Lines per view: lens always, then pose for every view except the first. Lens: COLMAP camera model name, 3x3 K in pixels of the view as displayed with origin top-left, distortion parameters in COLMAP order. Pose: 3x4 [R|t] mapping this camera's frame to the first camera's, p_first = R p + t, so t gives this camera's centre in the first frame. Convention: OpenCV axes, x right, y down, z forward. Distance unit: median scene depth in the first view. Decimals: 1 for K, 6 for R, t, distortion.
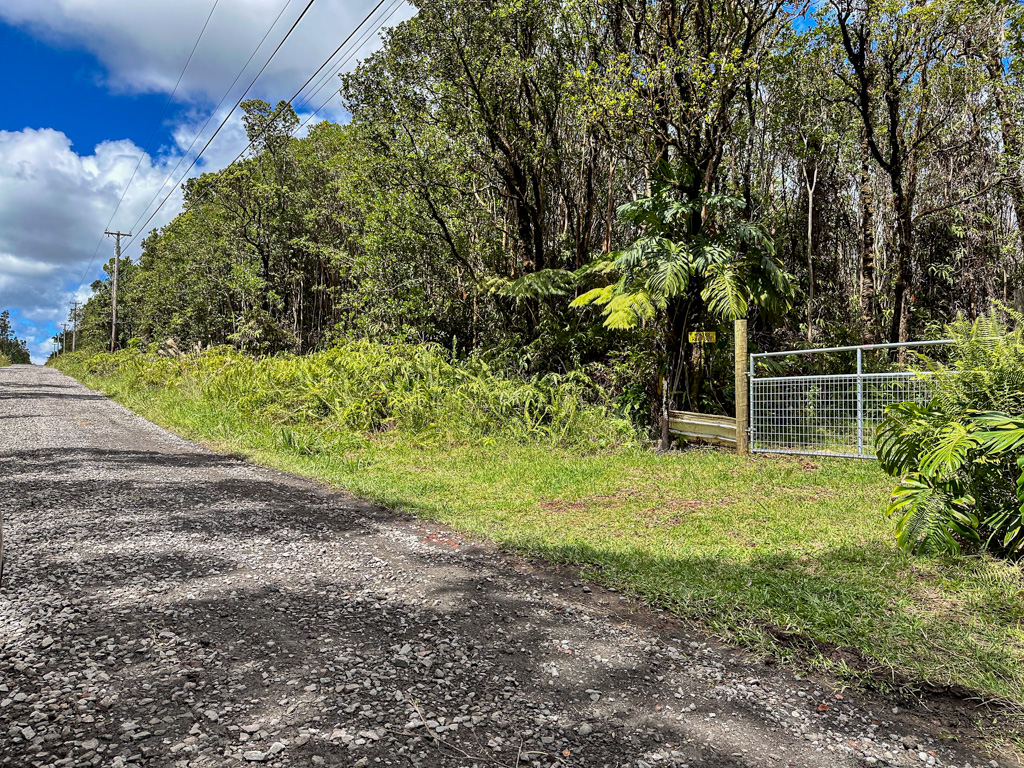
lens RADIAL K [[714.0, 0, 508.8], [0, 714.0, 387.4], [0, 0, 1]] dist [0.040786, -0.012925]
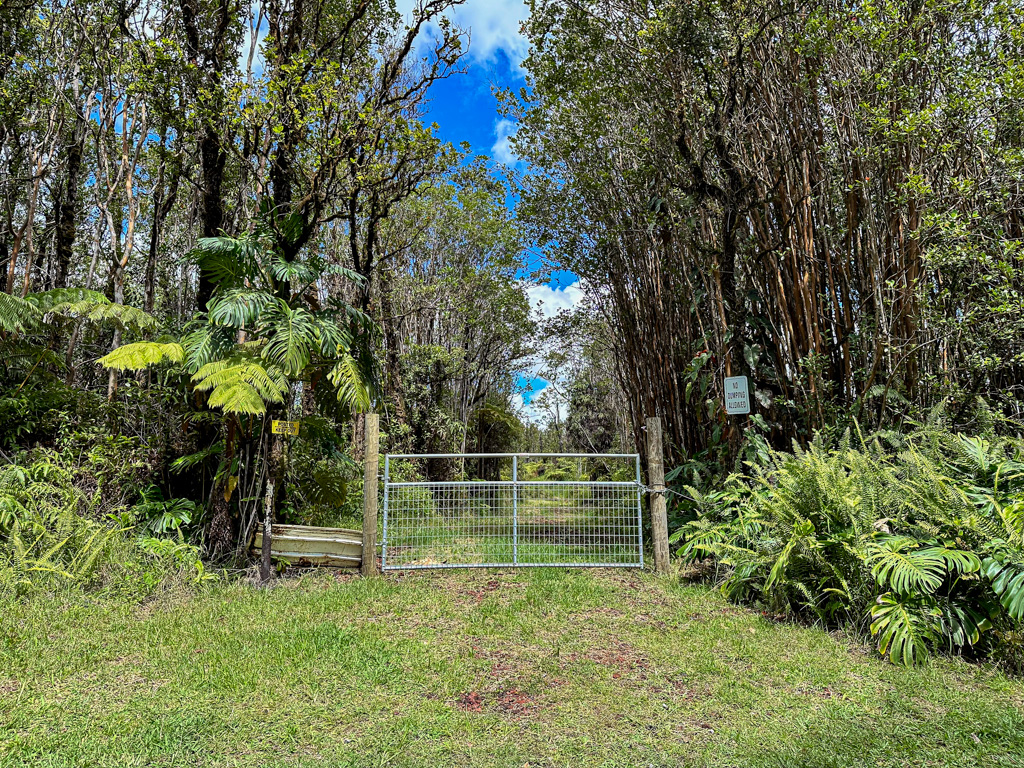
lens RADIAL K [[714.0, 0, 513.7], [0, 714.0, 376.6], [0, 0, 1]] dist [0.040786, -0.012925]
pose [[0.487512, 0.120618, 0.864744, -0.335948], [-0.012195, 0.991256, -0.131389, -0.027037], [-0.873031, 0.053508, 0.484720, 0.424818]]
